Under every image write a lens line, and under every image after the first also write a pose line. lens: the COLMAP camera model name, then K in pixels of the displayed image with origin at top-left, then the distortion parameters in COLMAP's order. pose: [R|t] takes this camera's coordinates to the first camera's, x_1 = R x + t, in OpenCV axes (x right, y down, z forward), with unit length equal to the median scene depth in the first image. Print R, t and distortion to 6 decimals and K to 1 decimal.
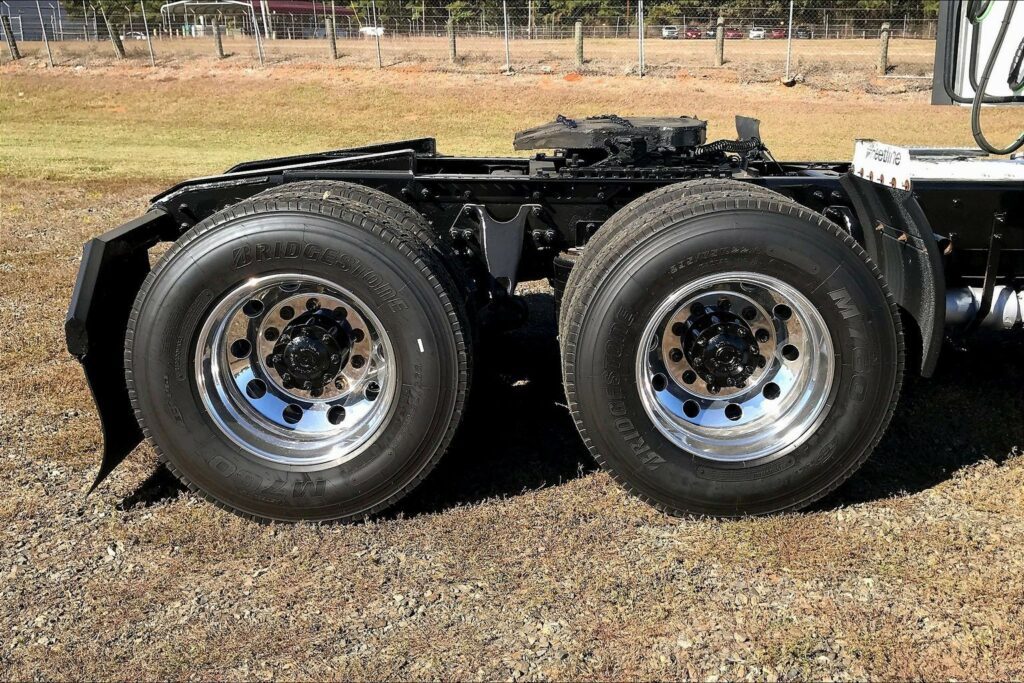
lens RADIAL K [[977.5, 0, 512.0], [0, 977.5, 341.5], [0, 0, 1]] dist [0.022326, 0.001413]
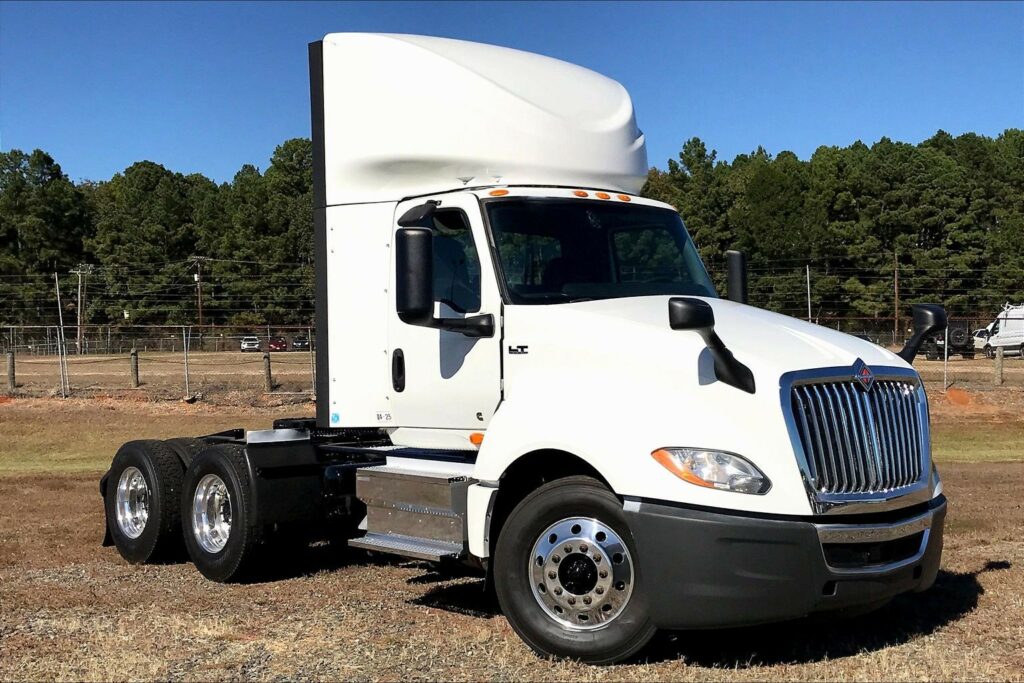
lens RADIAL K [[1303.8, 0, 512.0], [0, 1303.8, 341.5], [0, 0, 1]] dist [0.133586, -0.539726]
pose [[0.952352, -0.012460, 0.304747, 0.160862], [0.102980, 0.953626, -0.282829, 0.147353], [-0.287090, 0.300735, 0.909471, -0.538955]]
